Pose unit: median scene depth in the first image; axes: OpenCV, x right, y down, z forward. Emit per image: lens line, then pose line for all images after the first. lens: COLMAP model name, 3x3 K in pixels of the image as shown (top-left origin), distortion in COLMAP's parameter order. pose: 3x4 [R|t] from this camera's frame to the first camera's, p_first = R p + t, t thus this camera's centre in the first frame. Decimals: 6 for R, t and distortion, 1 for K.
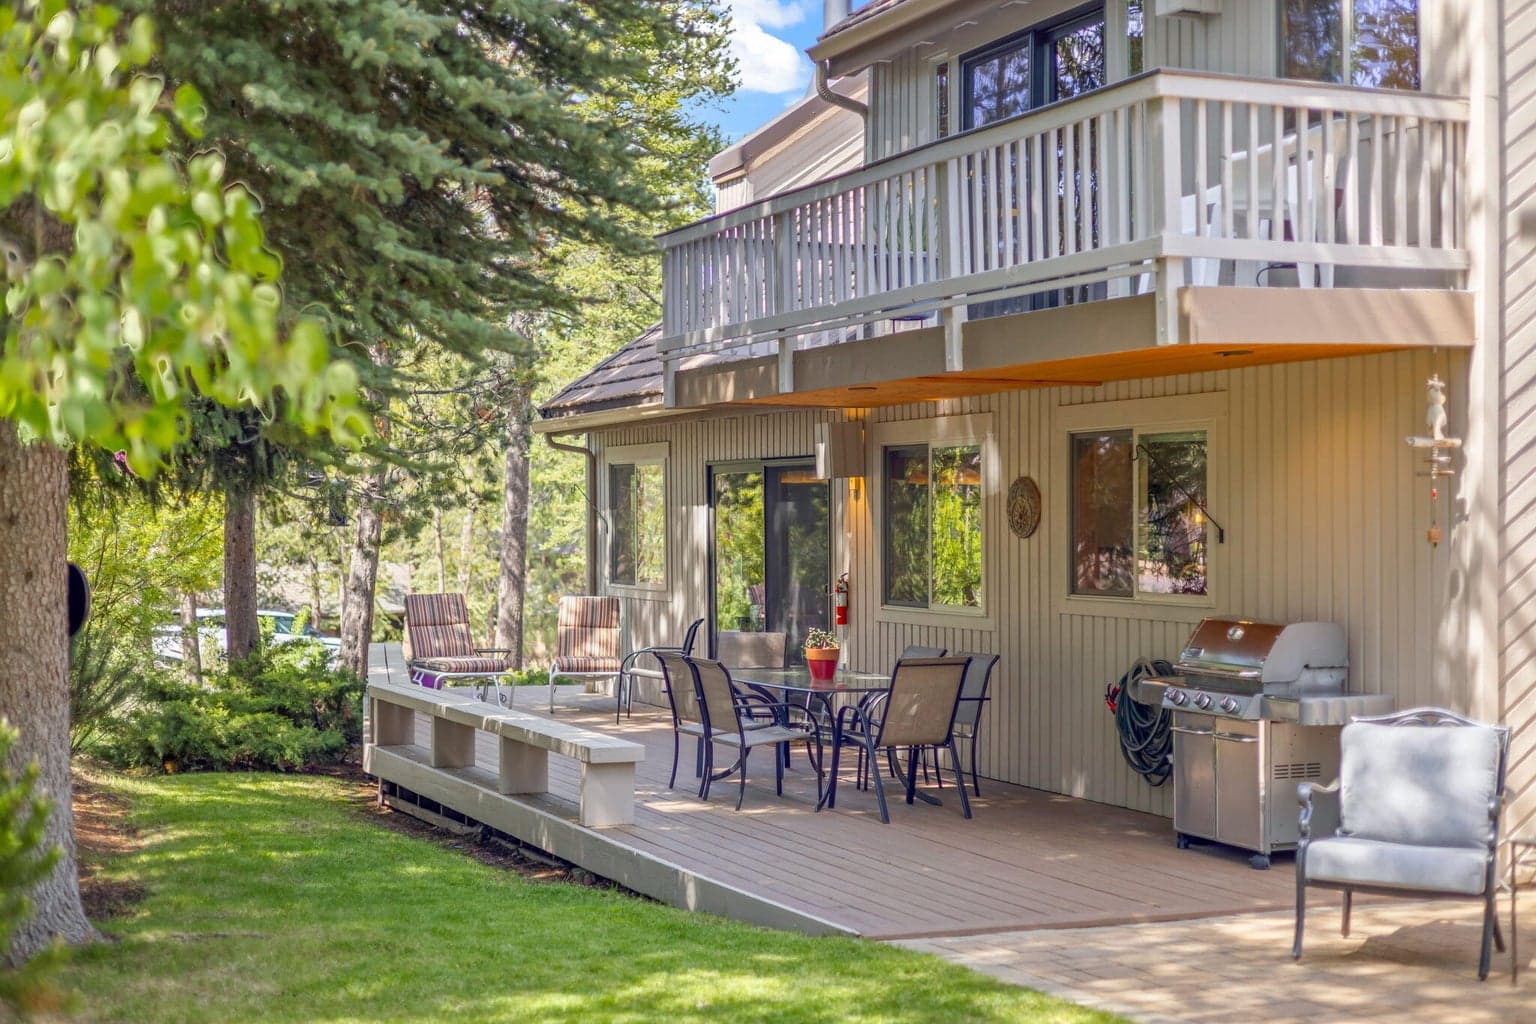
lens RADIAL K [[2091.2, 0, 768.0], [0, 2091.2, 512.0], [0, 0, 1]] dist [0.041574, 0.047761]
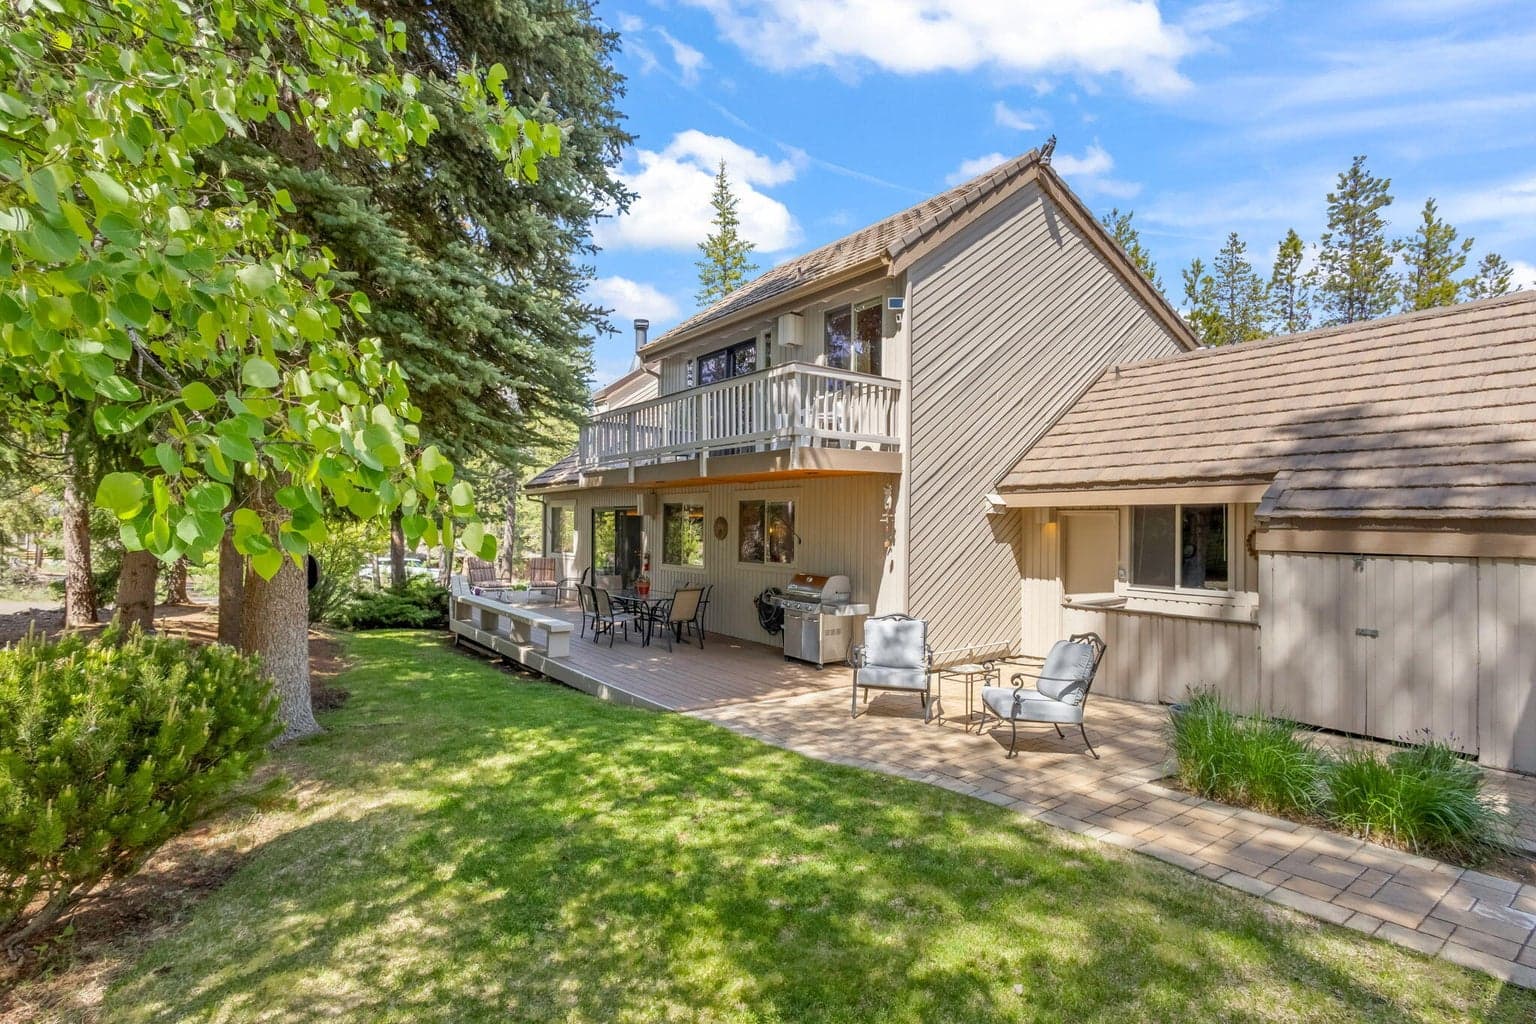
lens RADIAL K [[714.7, 0, 768.0], [0, 714.7, 512.0], [0, 0, 1]] dist [0.012565, -0.000922]
pose [[0.973873, 0.015878, 0.226540, -0.030261], [-0.012397, 0.999782, -0.016780, -0.010413], [-0.226757, 0.013533, 0.973857, 0.127559]]
